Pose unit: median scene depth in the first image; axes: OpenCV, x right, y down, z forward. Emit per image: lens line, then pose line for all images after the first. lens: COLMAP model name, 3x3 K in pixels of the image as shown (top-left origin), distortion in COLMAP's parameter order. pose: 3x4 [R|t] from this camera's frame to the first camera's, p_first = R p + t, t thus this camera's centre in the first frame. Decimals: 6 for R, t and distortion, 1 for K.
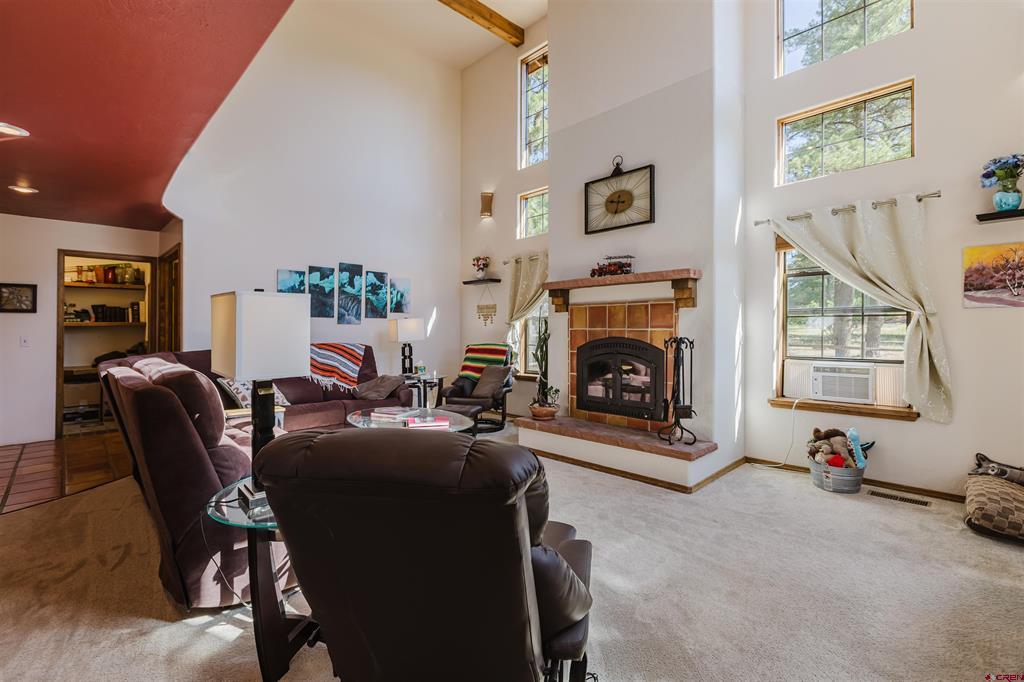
lens RADIAL K [[461.8, 0, 508.7], [0, 461.8, 323.8], [0, 0, 1]] dist [0.008008, -0.000718]
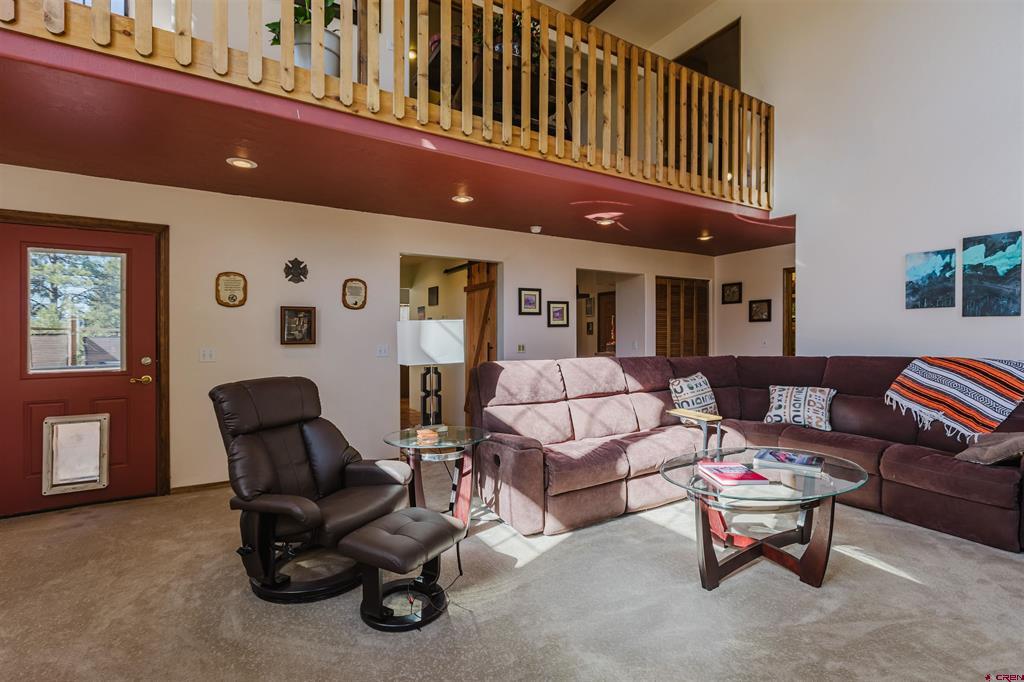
lens RADIAL K [[461.8, 0, 505.8], [0, 461.8, 334.0], [0, 0, 1]] dist [0.008008, -0.000718]
pose [[-0.216712, 0.003975, -0.976227, 0.416364], [0.016893, 0.999857, 0.000321, -0.001540], [0.976089, -0.016422, -0.216748, 0.607522]]
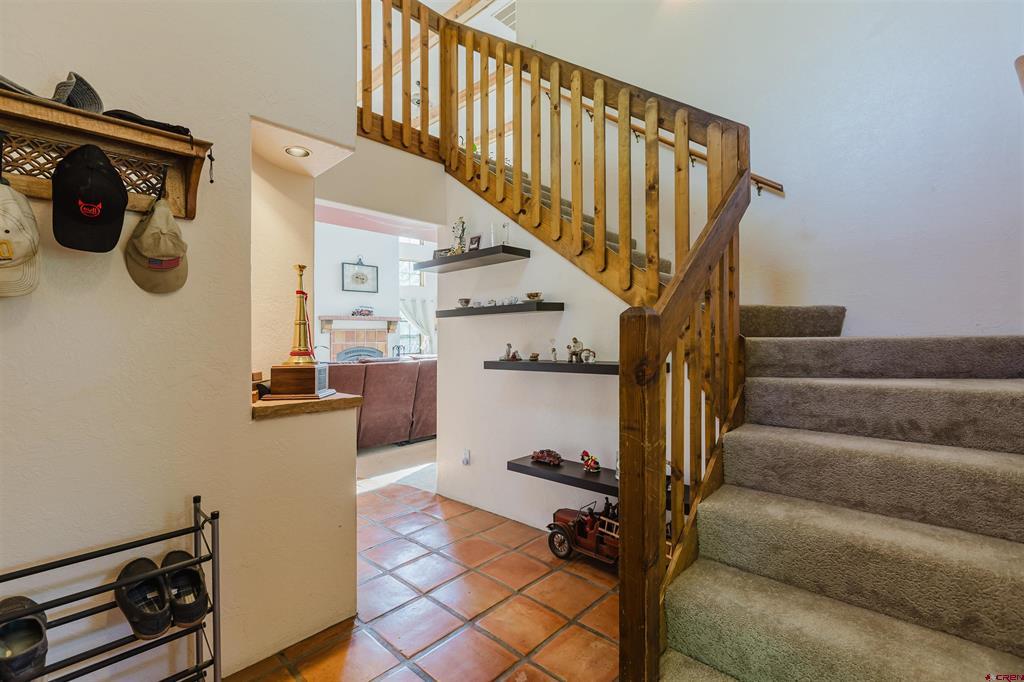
lens RADIAL K [[461.8, 0, 507.2], [0, 461.8, 343.2], [0, 0, 1]] dist [0.008008, -0.000718]
pose [[-0.058192, -0.002901, 0.998301, -1.682902], [-0.001172, 0.999995, 0.002837, 0.006692], [-0.998305, -0.001005, -0.058195, 0.462827]]
